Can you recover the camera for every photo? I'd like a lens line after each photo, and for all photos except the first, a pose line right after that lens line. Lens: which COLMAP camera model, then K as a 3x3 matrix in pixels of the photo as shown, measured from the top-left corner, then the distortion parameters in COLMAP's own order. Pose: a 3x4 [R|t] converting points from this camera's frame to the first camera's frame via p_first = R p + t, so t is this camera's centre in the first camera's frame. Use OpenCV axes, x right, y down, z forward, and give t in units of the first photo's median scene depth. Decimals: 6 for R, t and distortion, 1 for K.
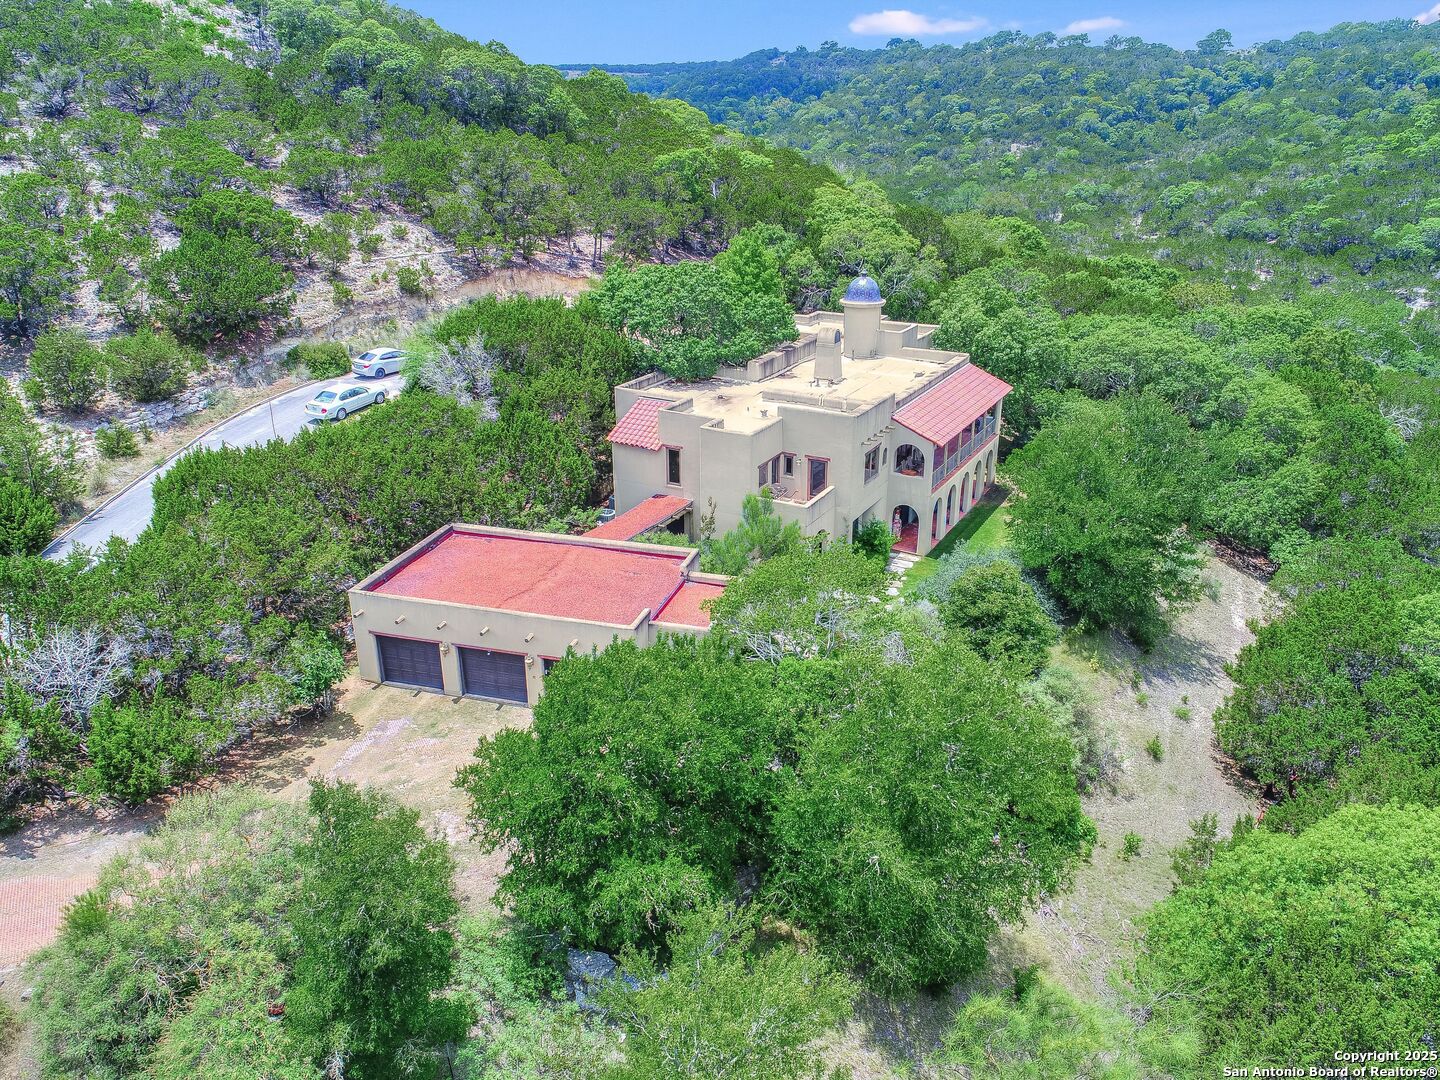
lens RADIAL K [[1079.4, 0, 719.9], [0, 1079.4, 539.0], [0, 0, 1]] dist [0.003958, 0.004419]
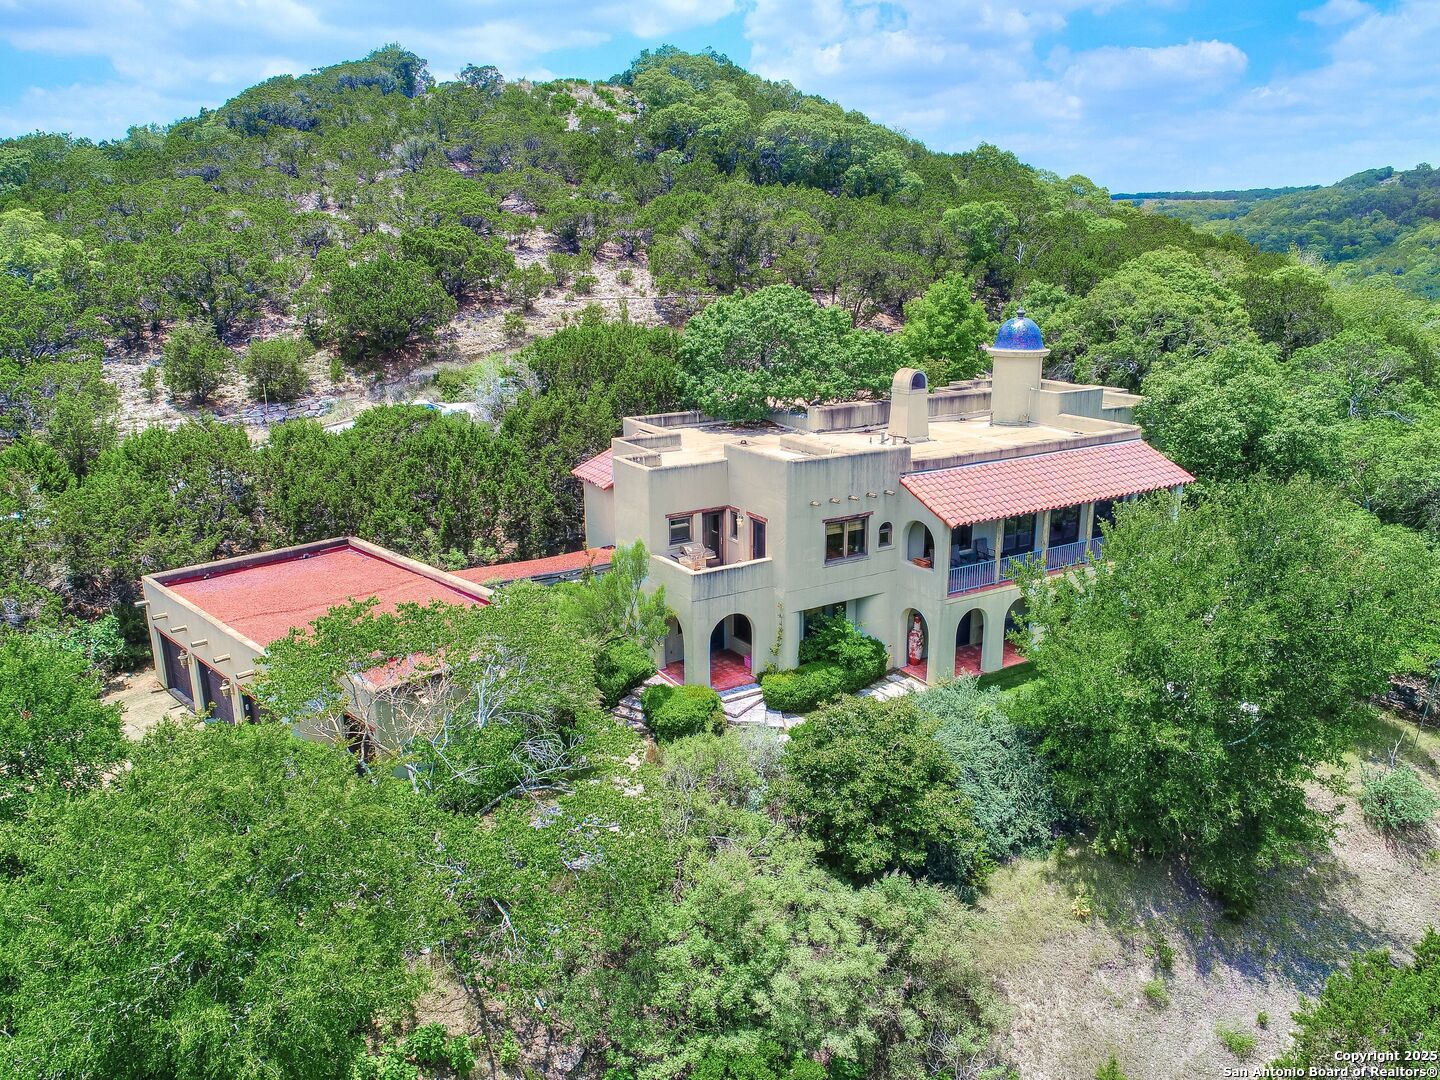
lens RADIAL K [[1079.4, 0, 720.6], [0, 1079.4, 541.9], [0, 0, 1]] dist [0.003958, 0.004419]
pose [[0.877783, 0.128518, -0.461497, 0.308134], [-0.177419, 0.982054, -0.063974, -0.005669], [0.444993, 0.138033, 0.884832, 0.262974]]
